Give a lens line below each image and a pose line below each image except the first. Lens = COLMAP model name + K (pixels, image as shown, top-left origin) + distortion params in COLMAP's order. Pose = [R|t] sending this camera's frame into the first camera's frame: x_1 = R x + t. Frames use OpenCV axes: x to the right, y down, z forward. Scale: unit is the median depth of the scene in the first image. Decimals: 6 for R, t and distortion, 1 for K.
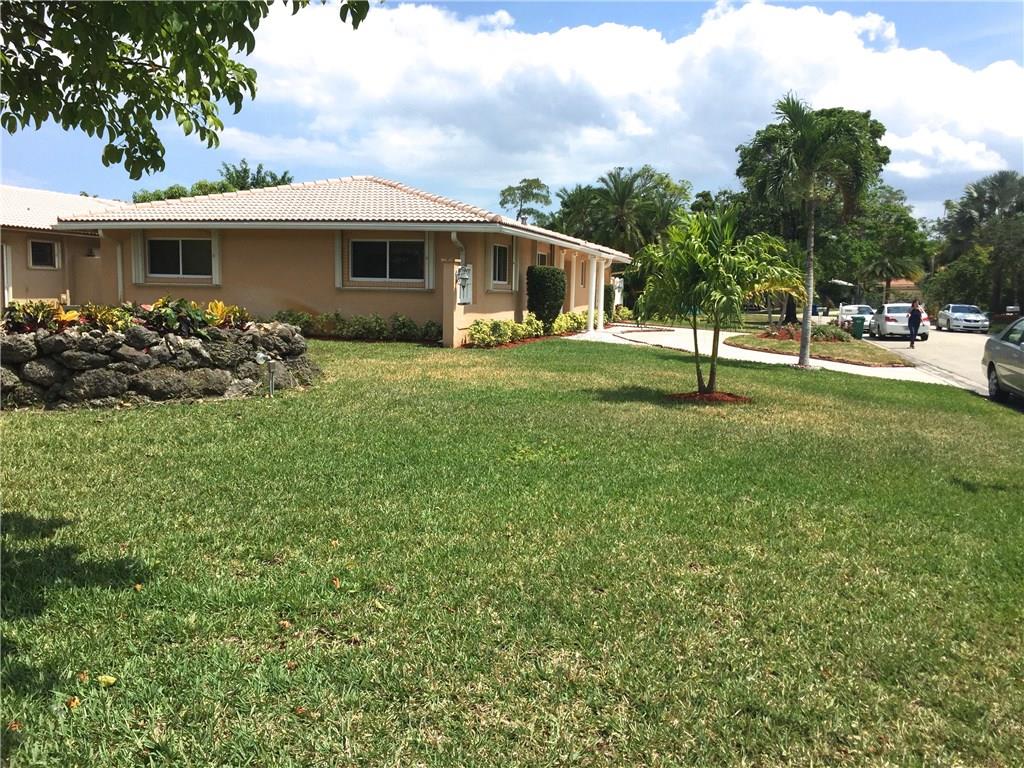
lens RADIAL K [[937.2, 0, 512.0], [0, 937.2, 384.0], [0, 0, 1]] dist [0.050954, 0.004253]
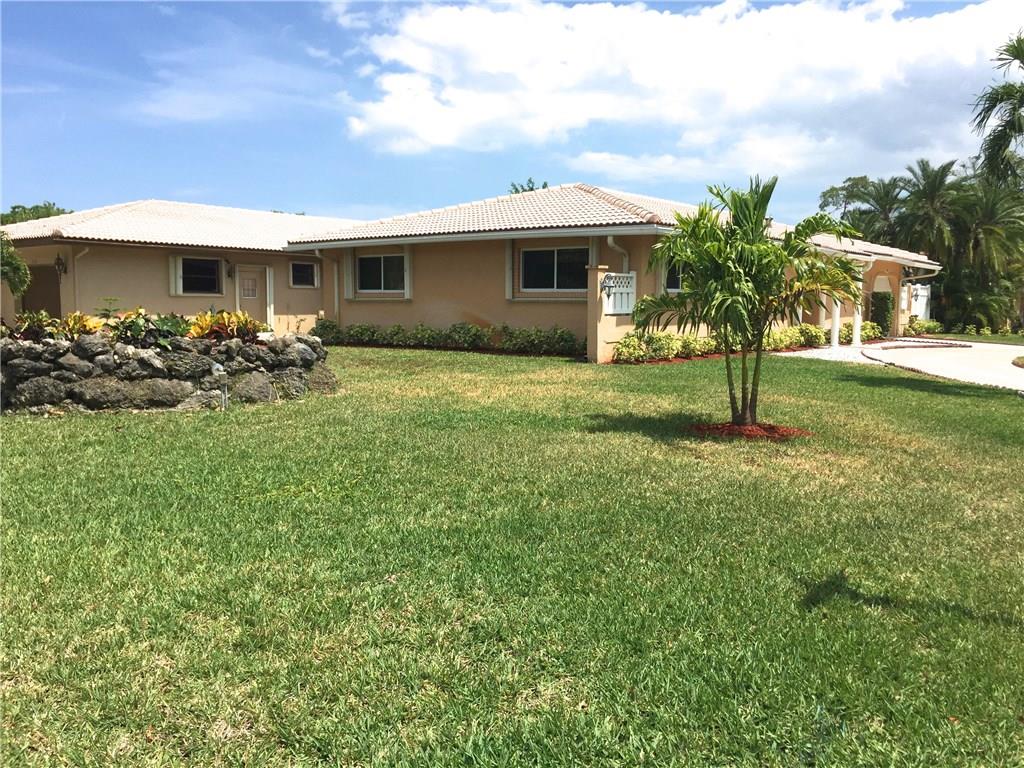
lens RADIAL K [[937.2, 0, 512.0], [0, 937.2, 384.0], [0, 0, 1]] dist [0.050954, 0.004253]
pose [[0.915771, 0.021601, -0.401120, 0.213587], [-0.028661, 0.999522, -0.011609, -0.005338], [0.400677, 0.022128, 0.915952, 0.128633]]
